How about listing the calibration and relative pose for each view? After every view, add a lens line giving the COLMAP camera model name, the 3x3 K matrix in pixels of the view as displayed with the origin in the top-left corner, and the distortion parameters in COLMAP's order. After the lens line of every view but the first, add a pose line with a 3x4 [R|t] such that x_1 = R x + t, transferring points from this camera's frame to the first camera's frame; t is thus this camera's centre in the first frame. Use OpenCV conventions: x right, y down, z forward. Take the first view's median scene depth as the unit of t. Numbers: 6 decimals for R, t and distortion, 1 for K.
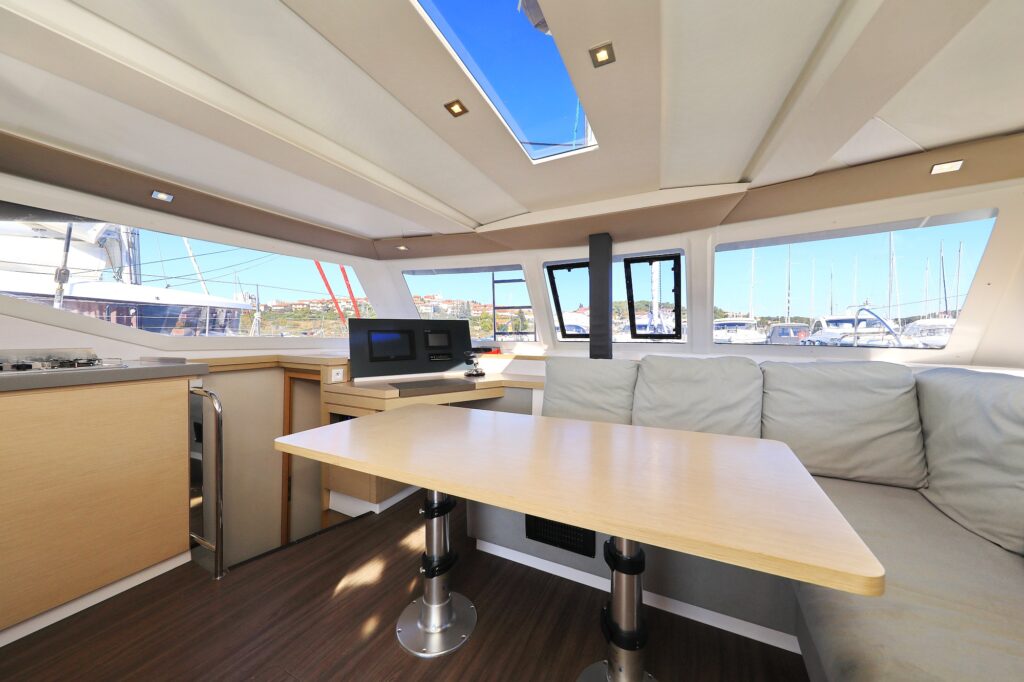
lens RADIAL K [[362.1, 0, 512.0], [0, 362.1, 341.0], [0, 0, 1]] dist [0.000839, 0.000066]
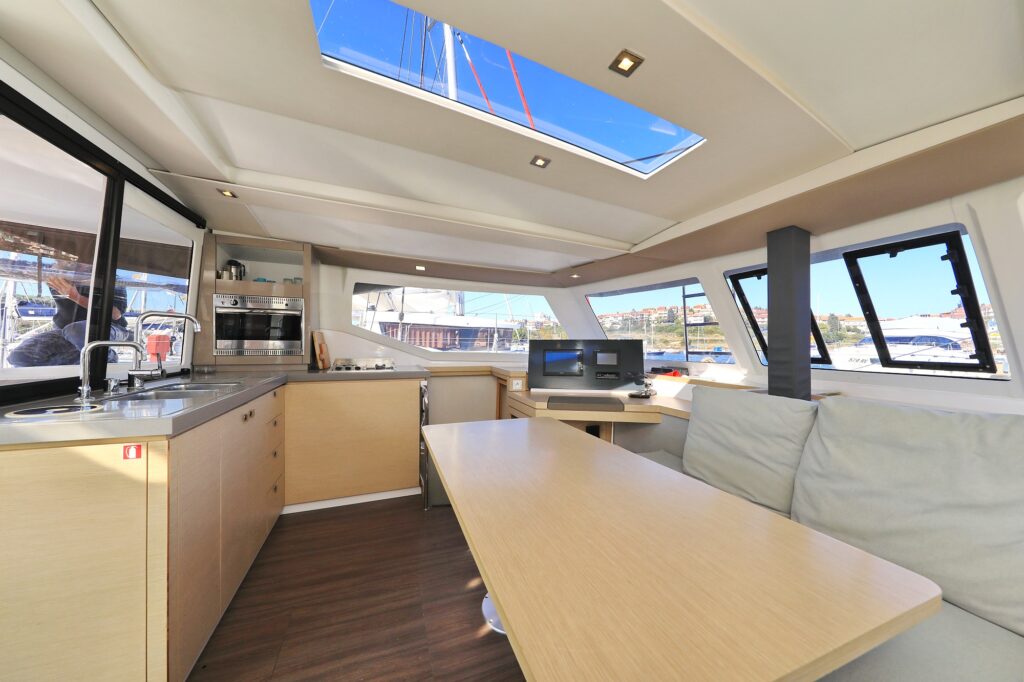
lens RADIAL K [[343.5, 0, 512.0], [0, 343.5, 341.0], [0, 0, 1]] dist [-0.010616, 0.000043]
pose [[0.739245, 0.002346, -0.673432, 0.261152], [-0.022903, 0.999503, -0.021659, -0.027014], [0.673047, 0.031435, 0.738932, 0.081695]]
